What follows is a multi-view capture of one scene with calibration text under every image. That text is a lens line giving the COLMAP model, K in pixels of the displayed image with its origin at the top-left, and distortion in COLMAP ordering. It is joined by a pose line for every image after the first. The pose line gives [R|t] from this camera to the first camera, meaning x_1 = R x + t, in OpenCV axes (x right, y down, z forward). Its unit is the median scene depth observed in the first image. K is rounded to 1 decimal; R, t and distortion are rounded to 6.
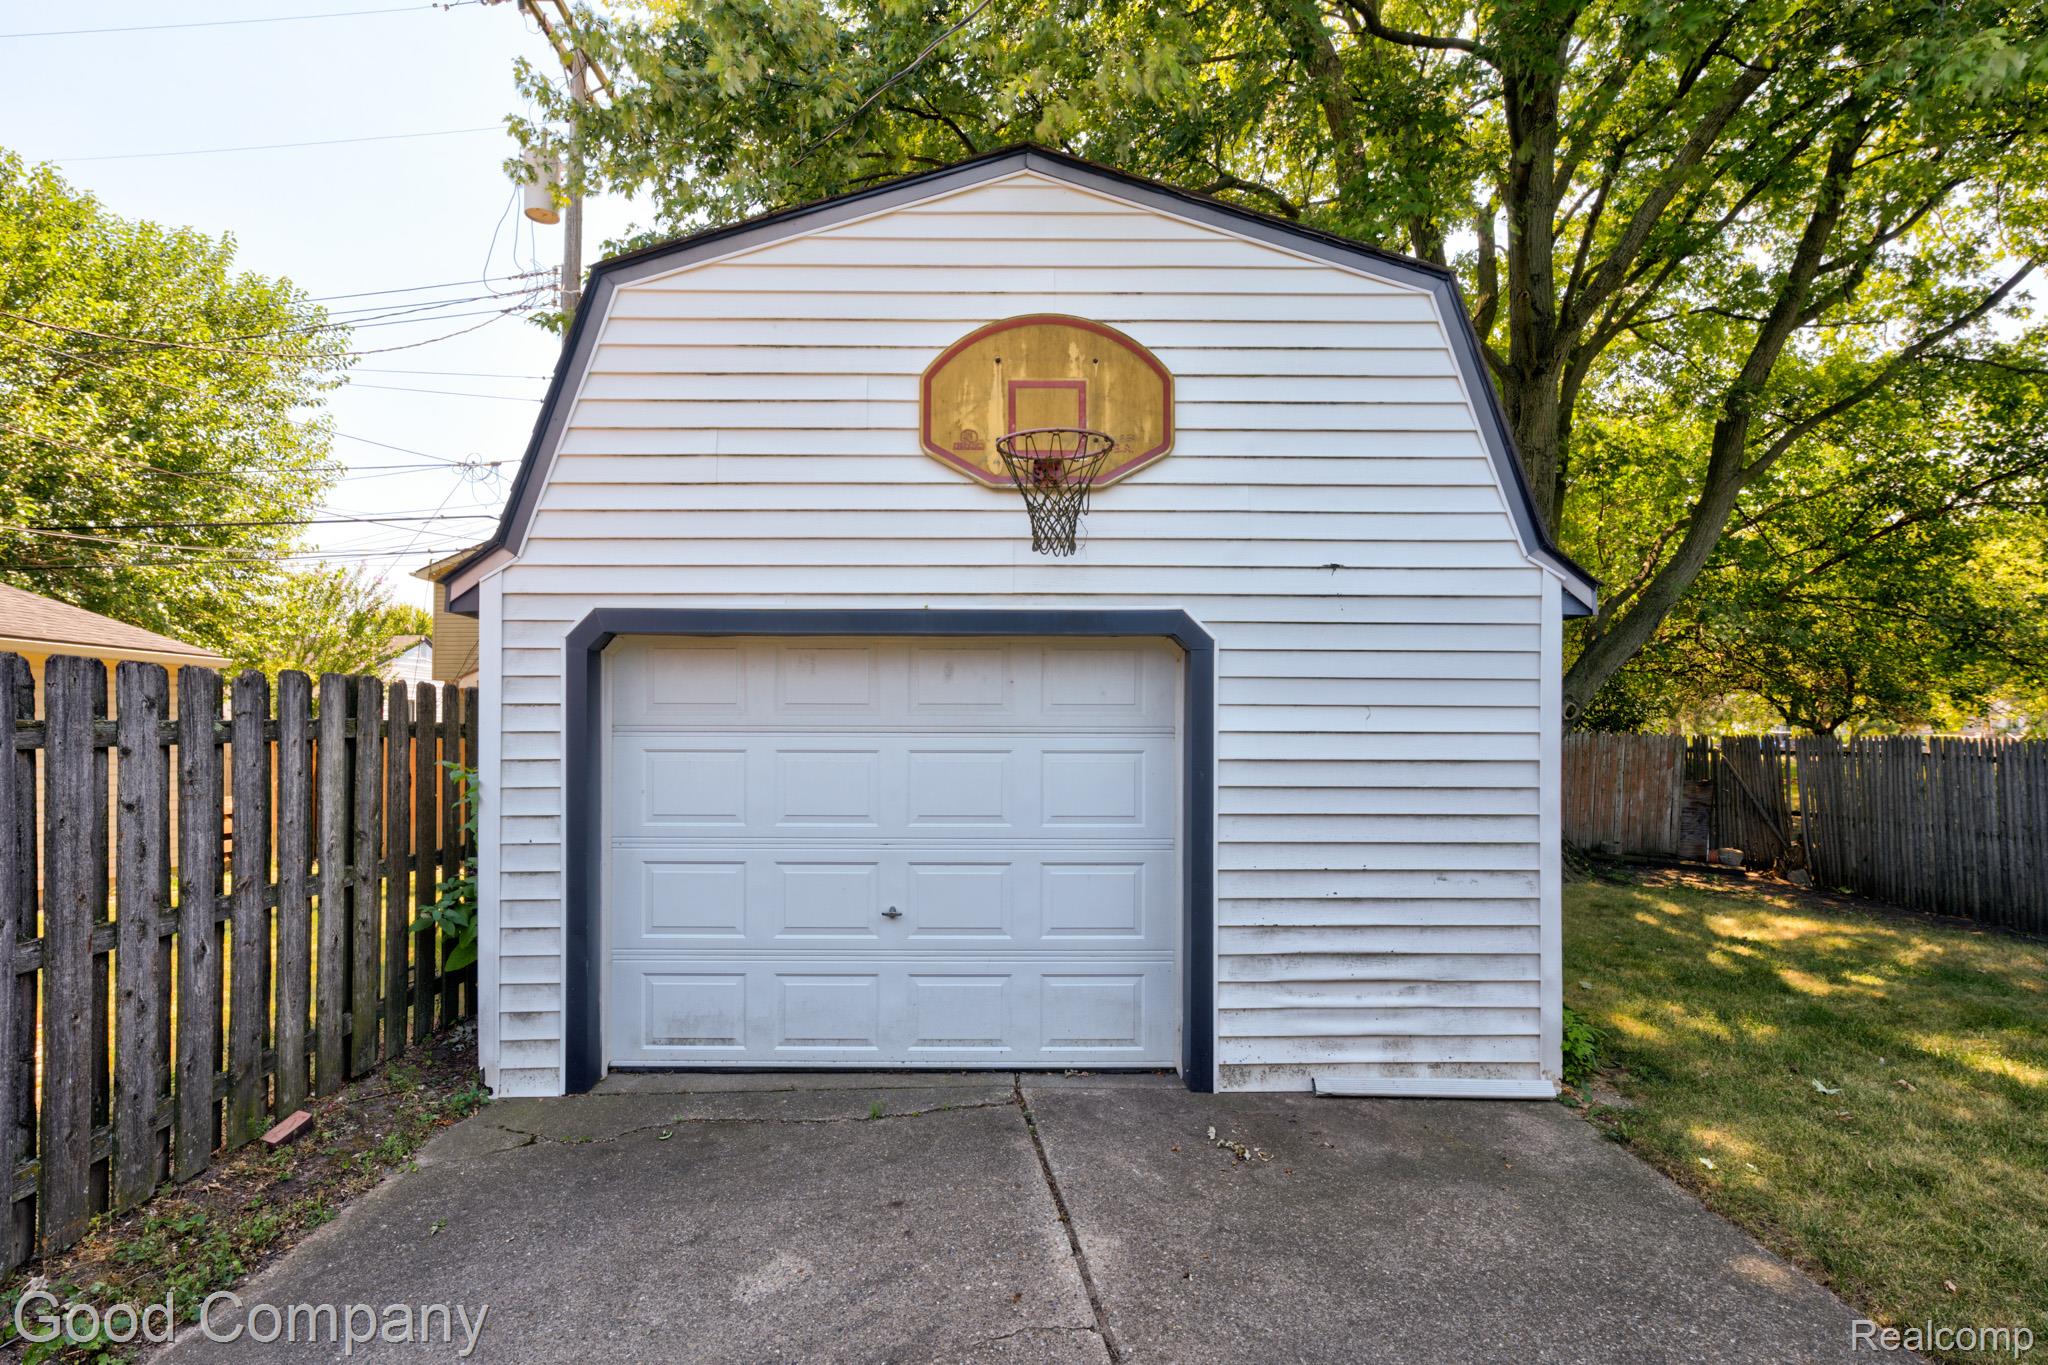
lens RADIAL K [[917.5, 0, 1004.2], [0, 917.5, 720.1], [0, 0, 1]] dist [-0.010039, 0.006899]
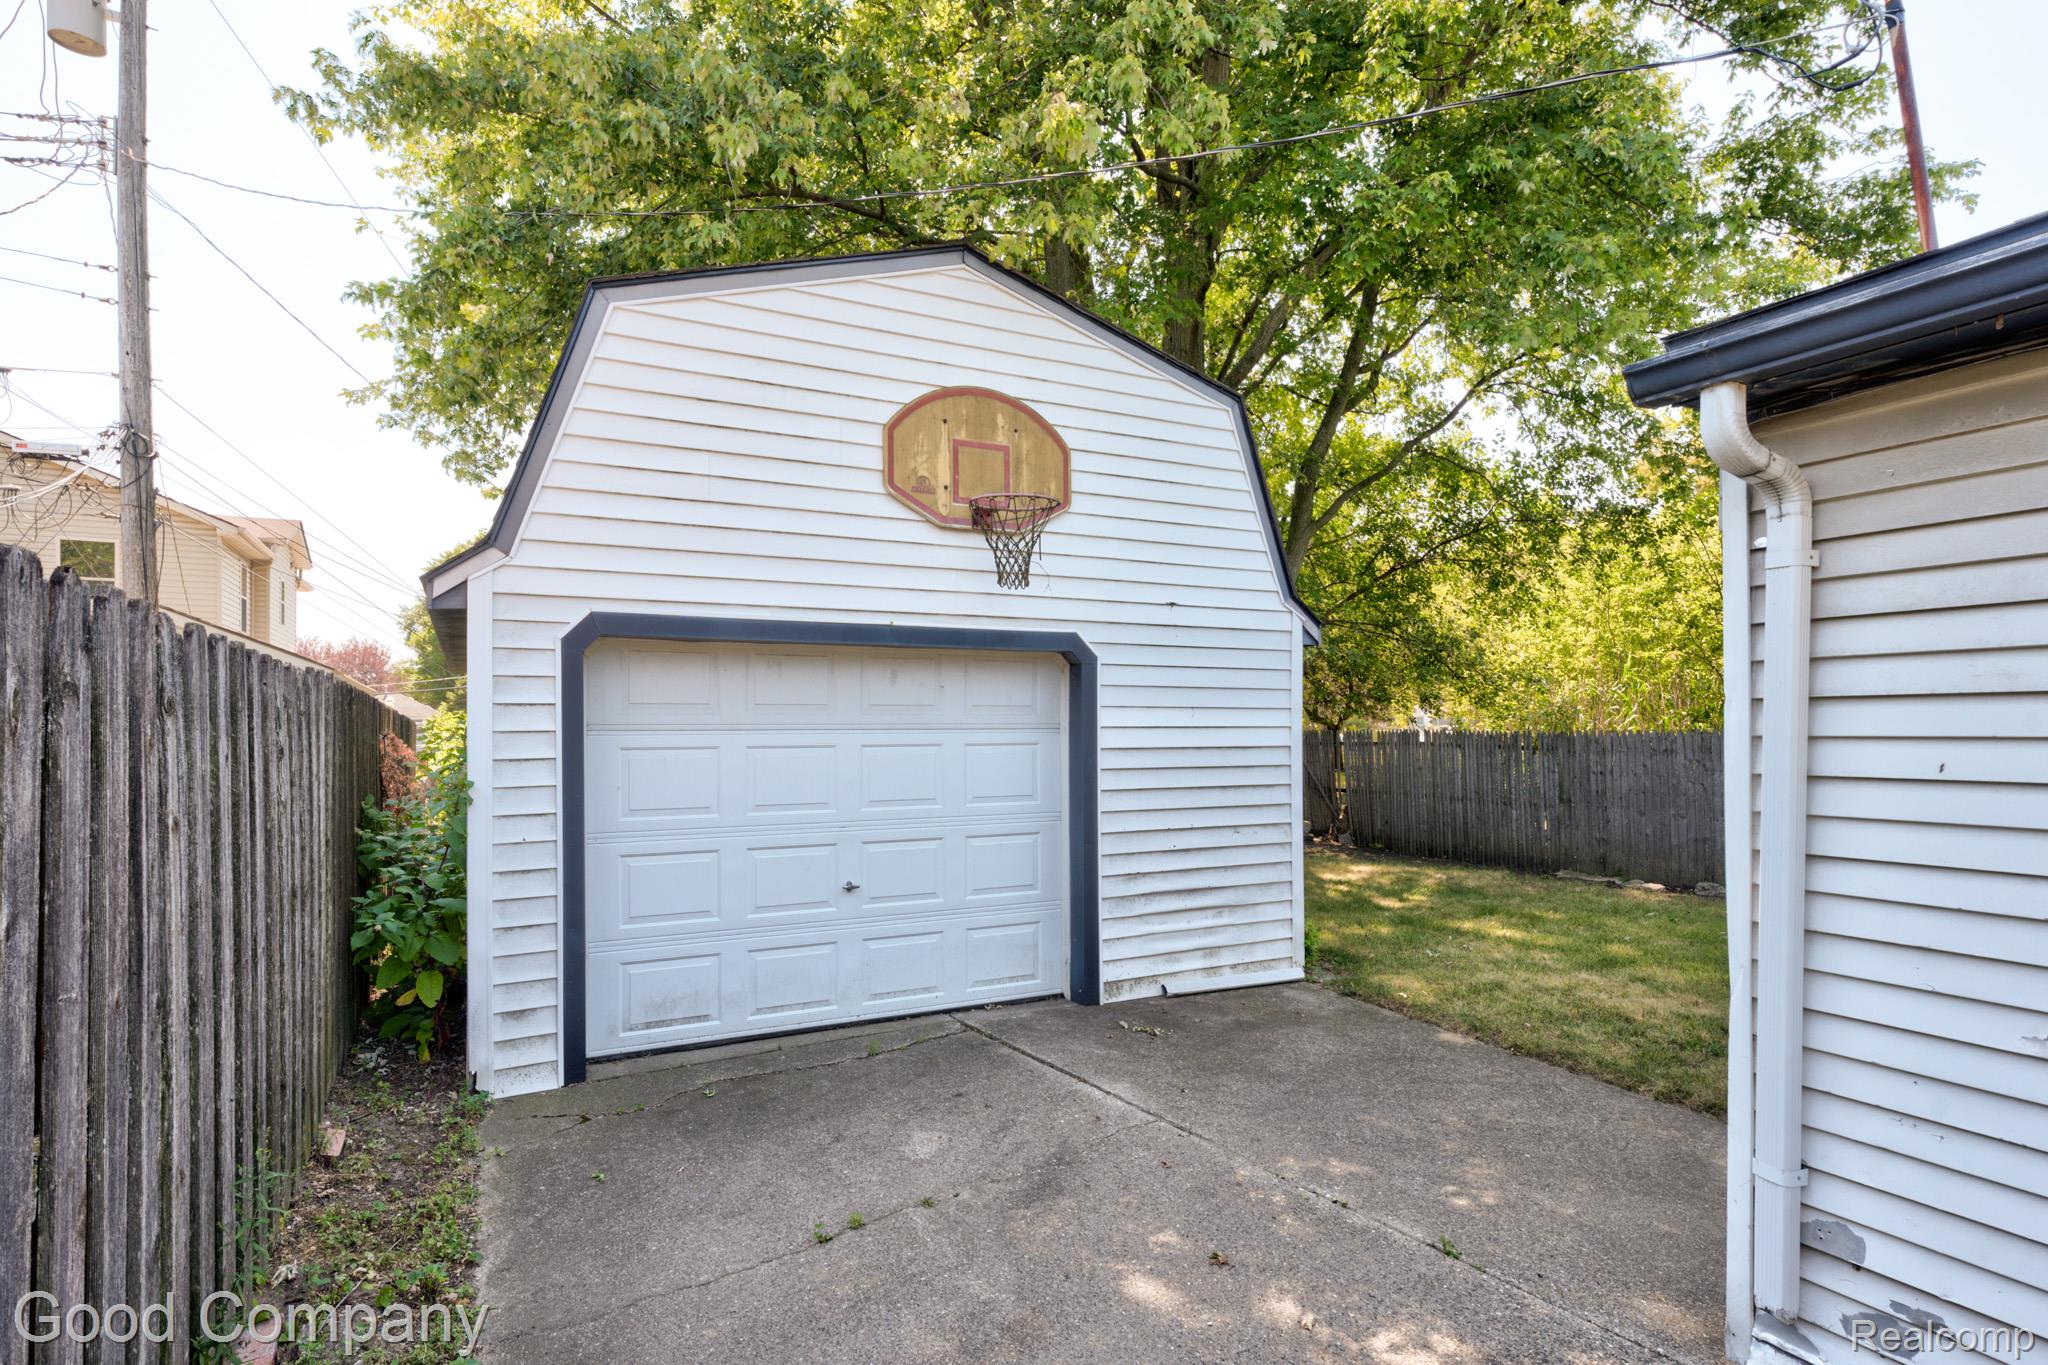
lens RADIAL K [[1053.6, 0, 999.8], [0, 1053.6, 717.3], [0, 0, 1]] dist [0.004421, 0.000055]
pose [[0.892515, -0.001751, 0.451013, -0.568381], [0.002573, 0.999996, -0.001210, 0.000217], [-0.451010, 0.002240, 0.892516, -0.270581]]
